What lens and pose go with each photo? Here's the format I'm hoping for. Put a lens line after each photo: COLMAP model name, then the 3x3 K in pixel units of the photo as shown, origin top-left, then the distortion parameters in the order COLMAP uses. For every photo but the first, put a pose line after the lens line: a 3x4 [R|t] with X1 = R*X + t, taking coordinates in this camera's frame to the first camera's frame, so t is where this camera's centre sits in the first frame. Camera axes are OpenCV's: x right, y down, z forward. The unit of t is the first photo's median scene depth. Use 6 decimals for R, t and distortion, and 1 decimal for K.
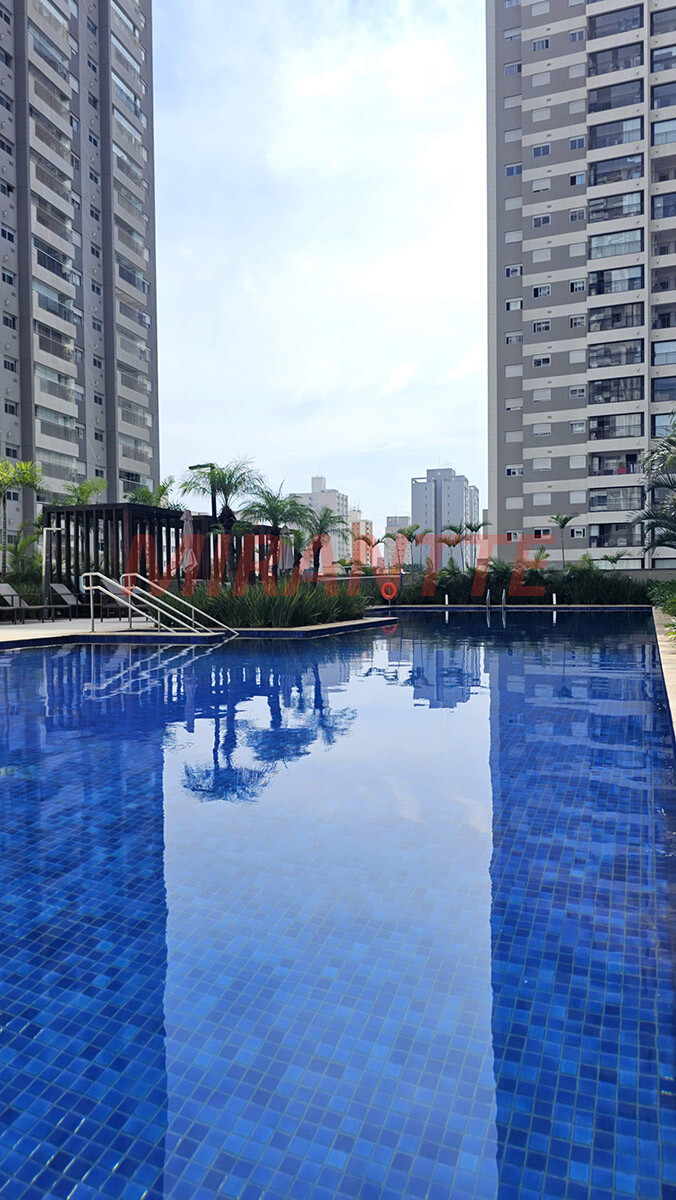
lens RADIAL K [[741.8, 0, 345.8], [0, 741.8, 597.6], [0, 0, 1]] dist [0.006099, 0.001276]
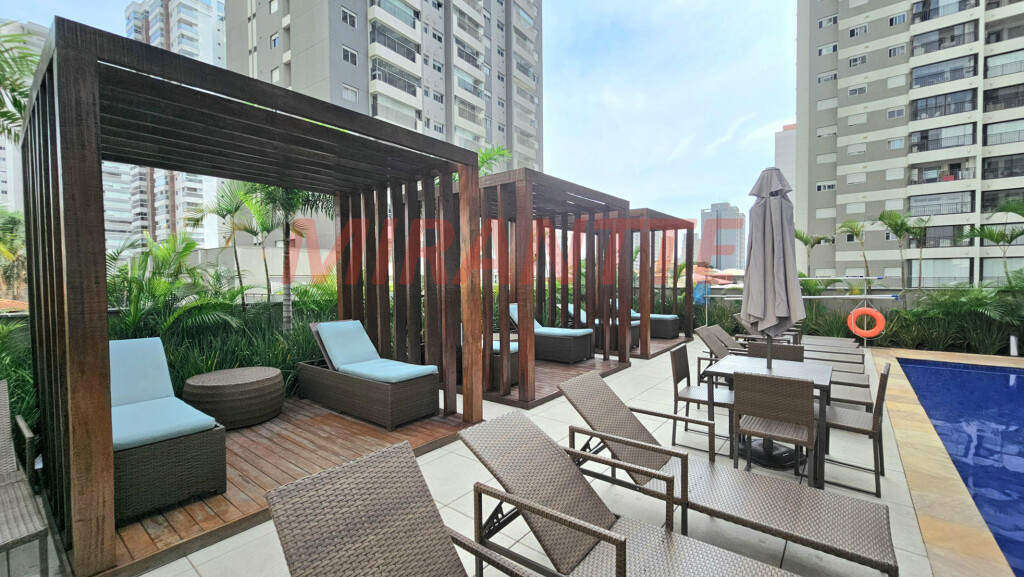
lens RADIAL K [[413.4, 0, 517.5], [0, 413.4, 286.1], [0, 0, 1]] dist [0.002402, 0.000065]
pose [[0.946682, 0.011751, -0.321954, -0.042421], [-0.007737, 0.999876, 0.013744, -0.017914], [0.322076, -0.010520, 0.946655, 0.269089]]
